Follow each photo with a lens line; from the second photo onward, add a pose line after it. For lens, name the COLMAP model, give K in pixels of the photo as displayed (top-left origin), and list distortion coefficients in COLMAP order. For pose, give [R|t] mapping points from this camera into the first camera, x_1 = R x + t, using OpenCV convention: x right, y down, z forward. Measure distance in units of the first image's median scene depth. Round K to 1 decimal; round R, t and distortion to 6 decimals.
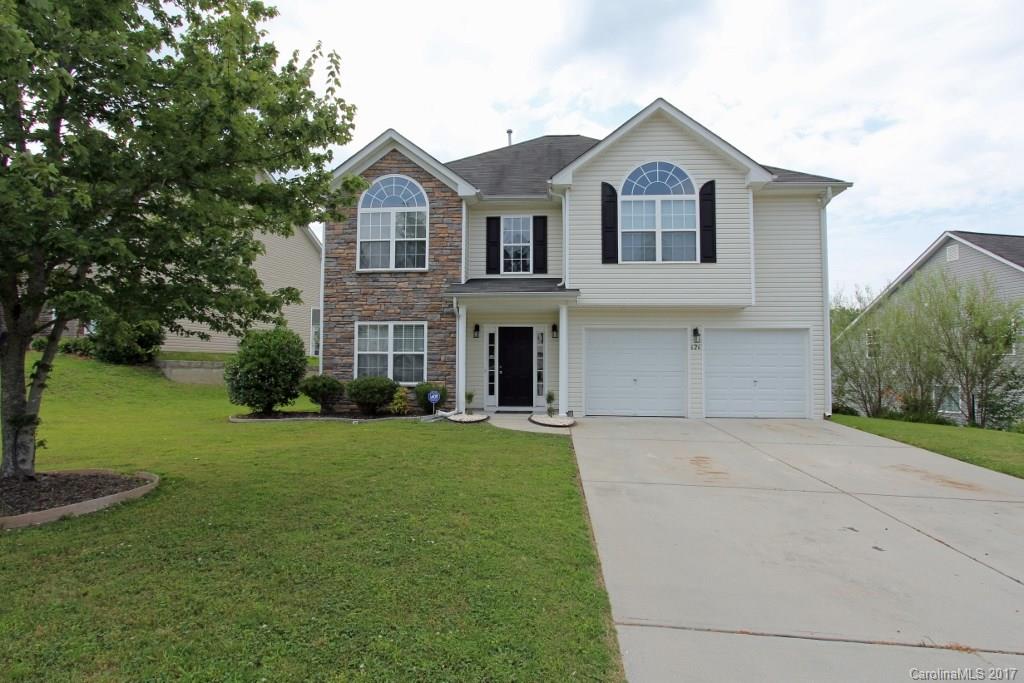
lens RADIAL K [[475.8, 0, 513.2], [0, 475.8, 345.7], [0, 0, 1]] dist [-0.018414, 0.001775]
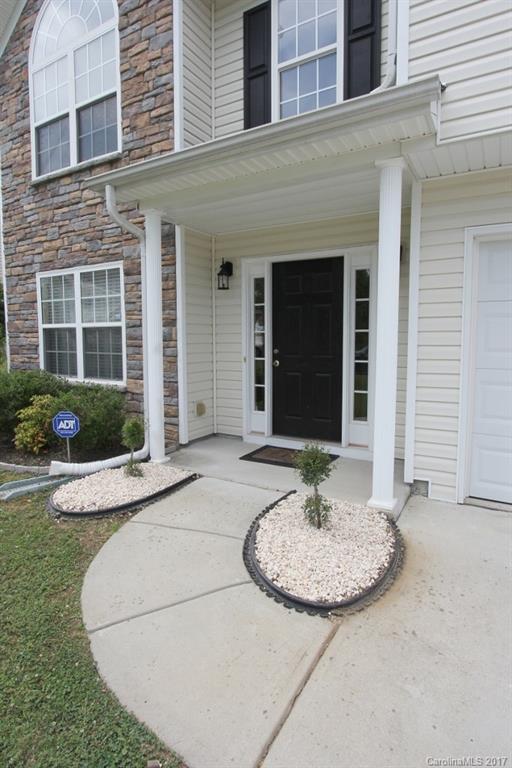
lens RADIAL K [[421.2, 0, 256.5], [0, 421.2, 377.0], [0, 0, 1]] dist [-0.032592, -0.000446]
pose [[0.906393, 0.033331, -0.421118, 0.131833], [0.025760, 0.990666, 0.133854, 0.014563], [0.421649, -0.132172, 0.897075, 0.638329]]
